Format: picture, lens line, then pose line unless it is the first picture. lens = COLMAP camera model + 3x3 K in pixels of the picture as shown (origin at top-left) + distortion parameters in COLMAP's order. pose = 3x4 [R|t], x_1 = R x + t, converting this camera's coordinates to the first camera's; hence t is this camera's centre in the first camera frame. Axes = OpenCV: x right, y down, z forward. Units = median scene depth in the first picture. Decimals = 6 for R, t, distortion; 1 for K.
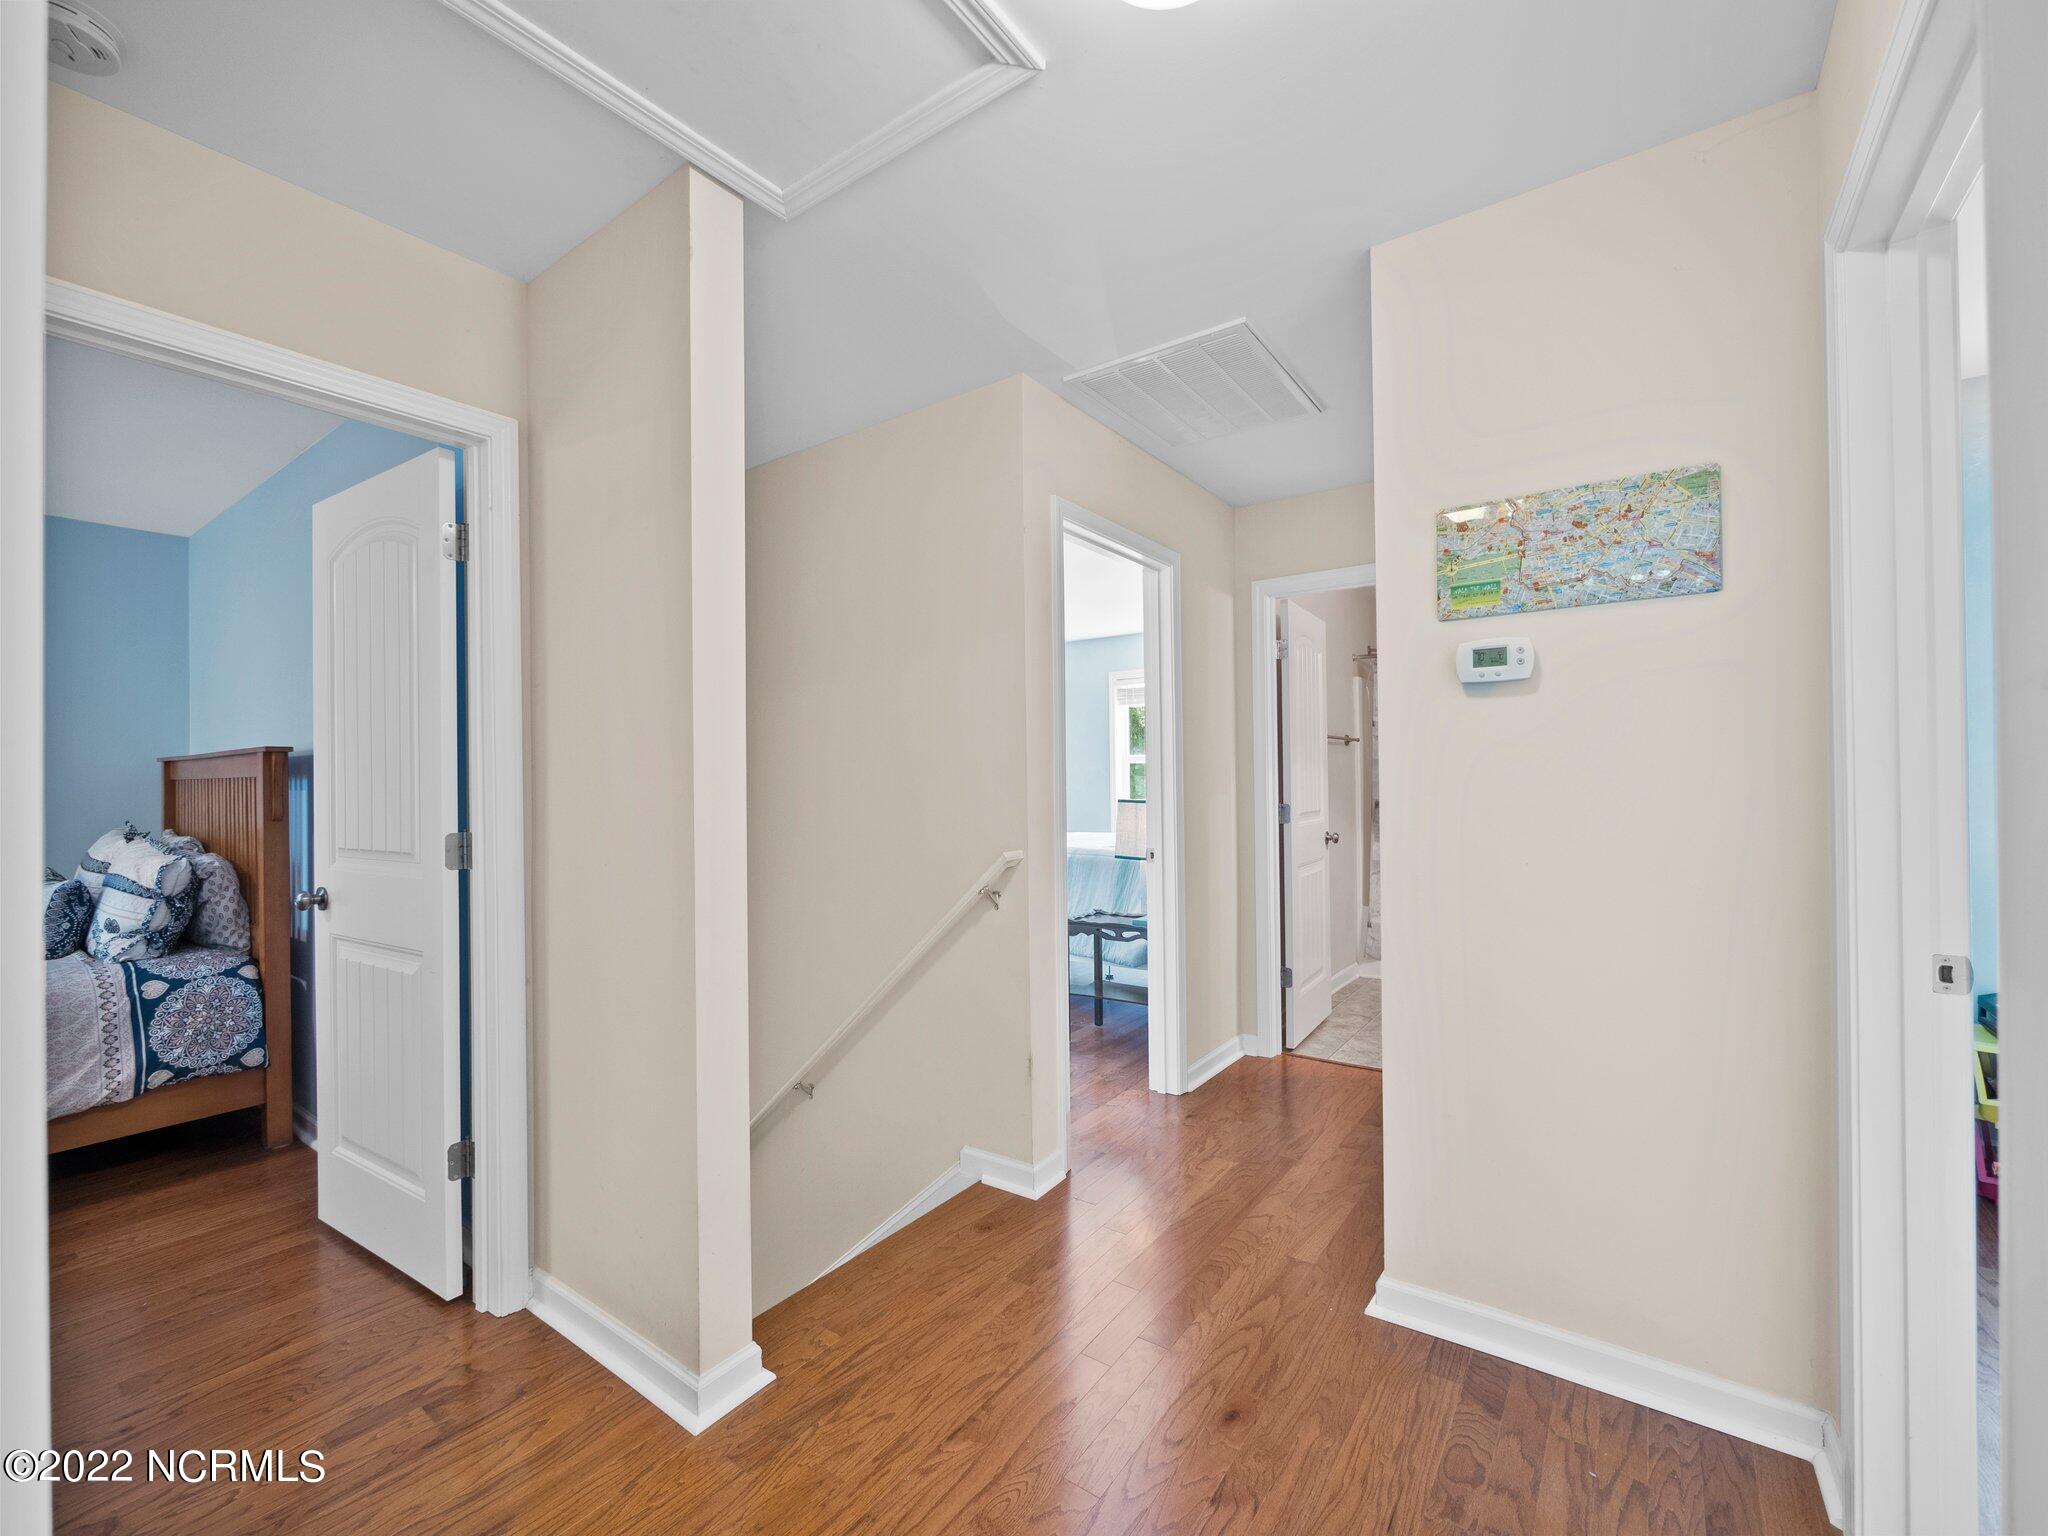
lens RADIAL K [[863.5, 0, 1020.4], [0, 863.5, 784.5], [0, 0, 1]] dist [-0.004663, 0.000022]
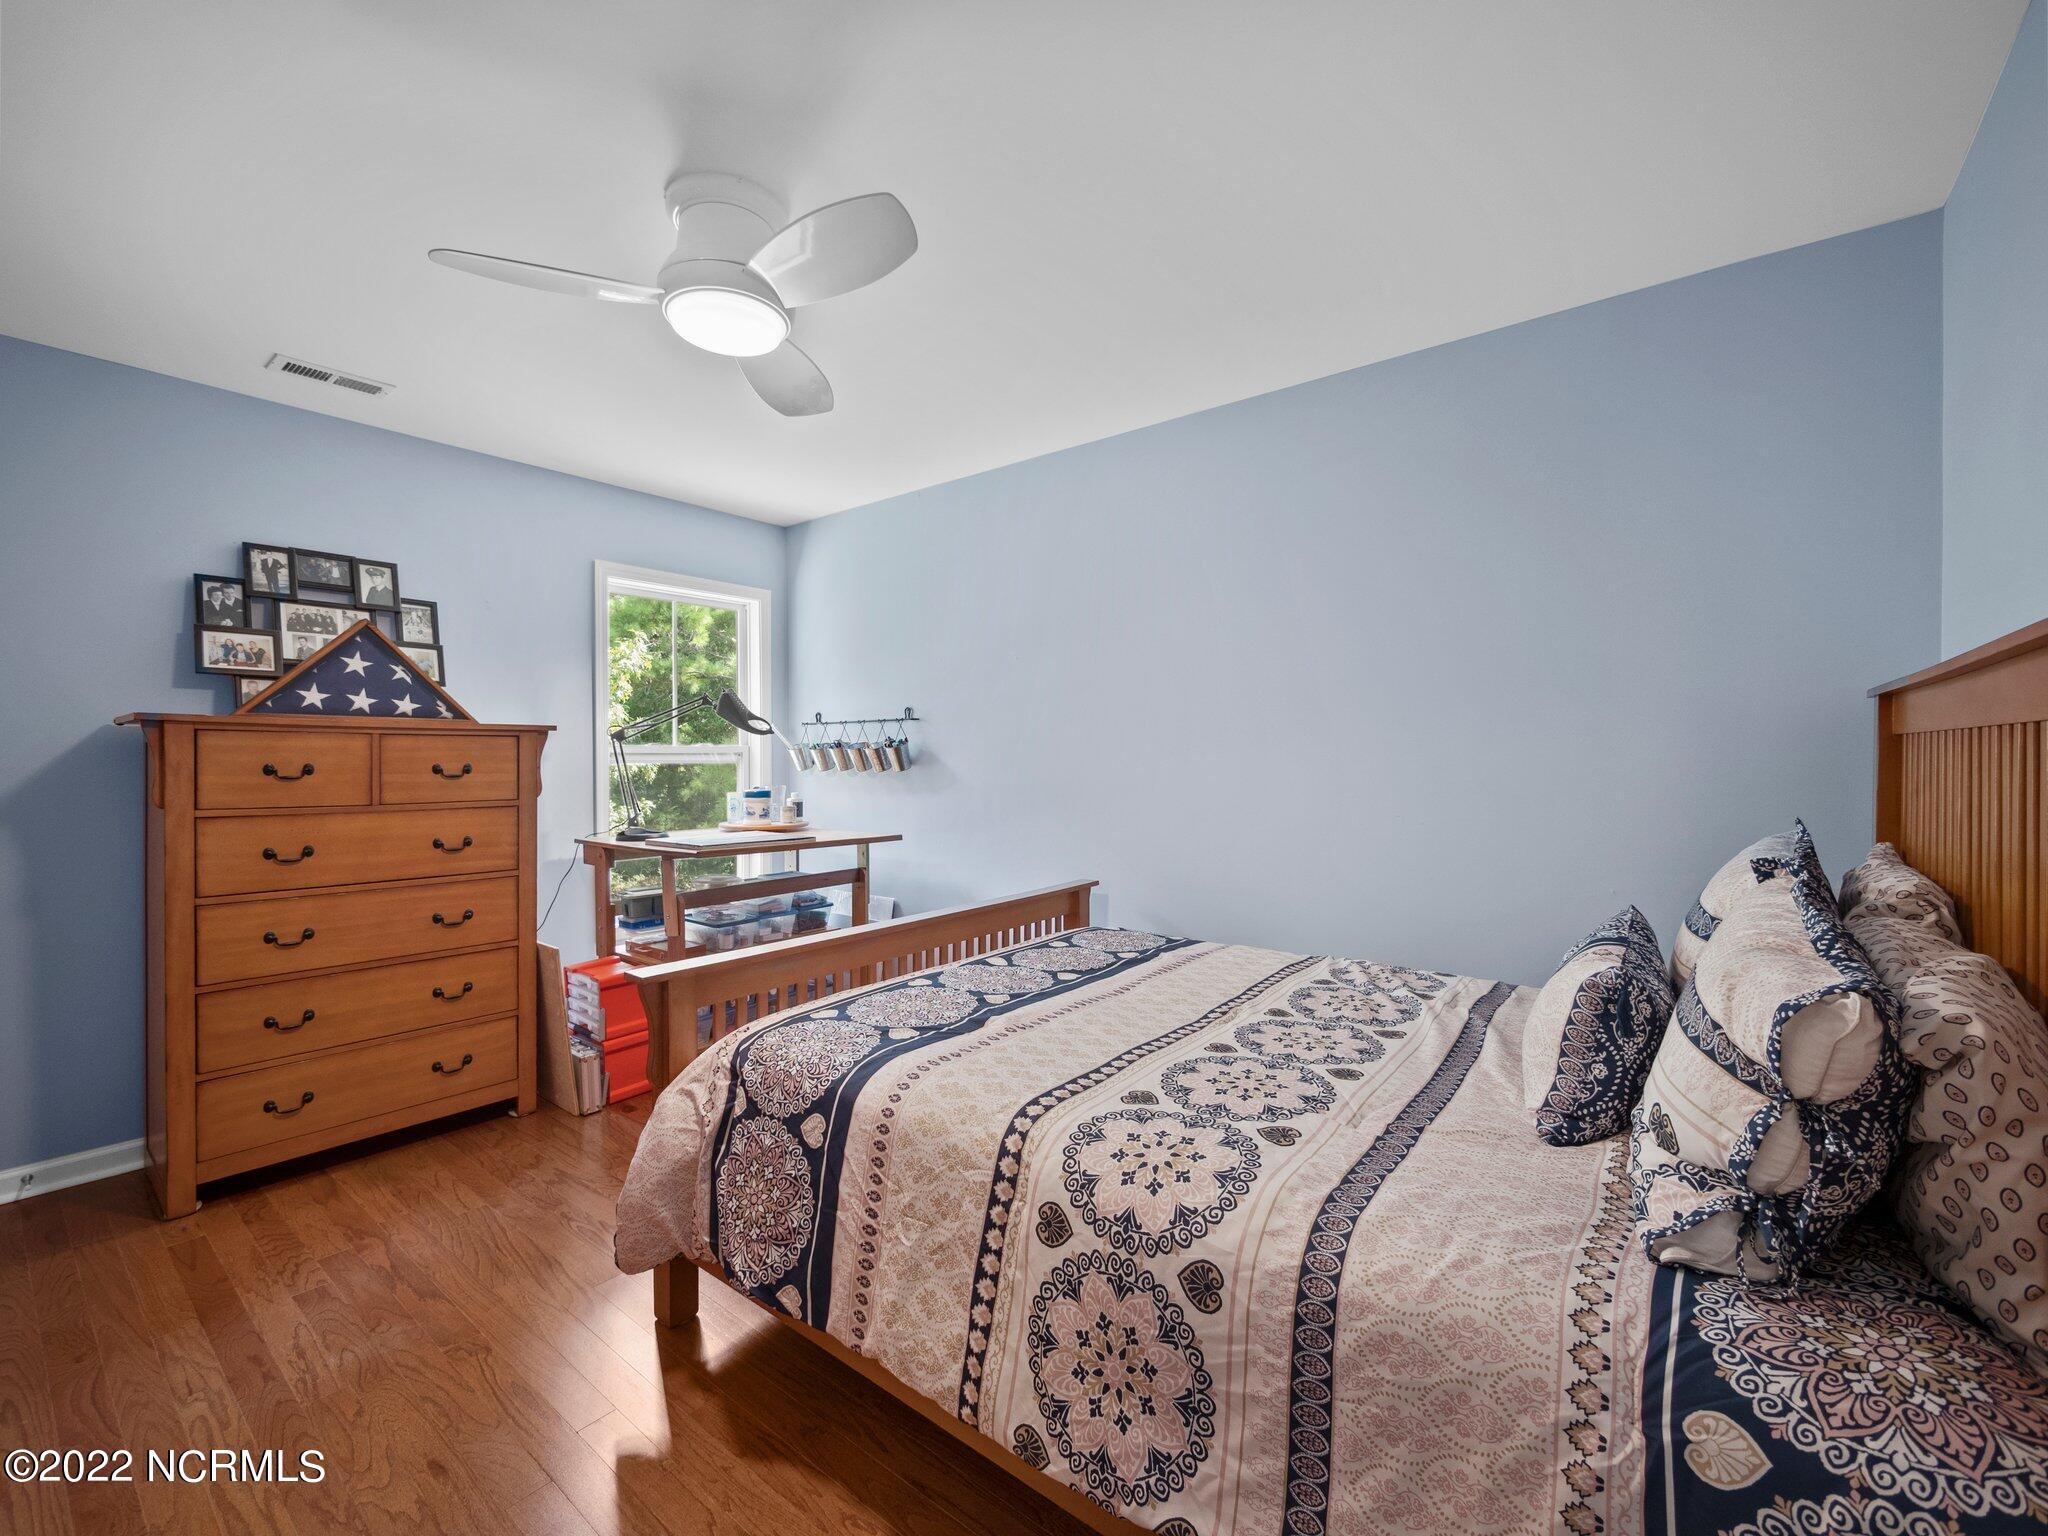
lens RADIAL K [[863.5, 0, 1020.9], [0, 863.5, 766.9], [0, 0, 1]] dist [-0.004663, 0.000022]
pose [[-0.040710, 0.022307, -0.998922, -0.667331], [0.005267, 0.999742, 0.022111, -0.000300], [0.999157, -0.004361, -0.040817, 0.725049]]
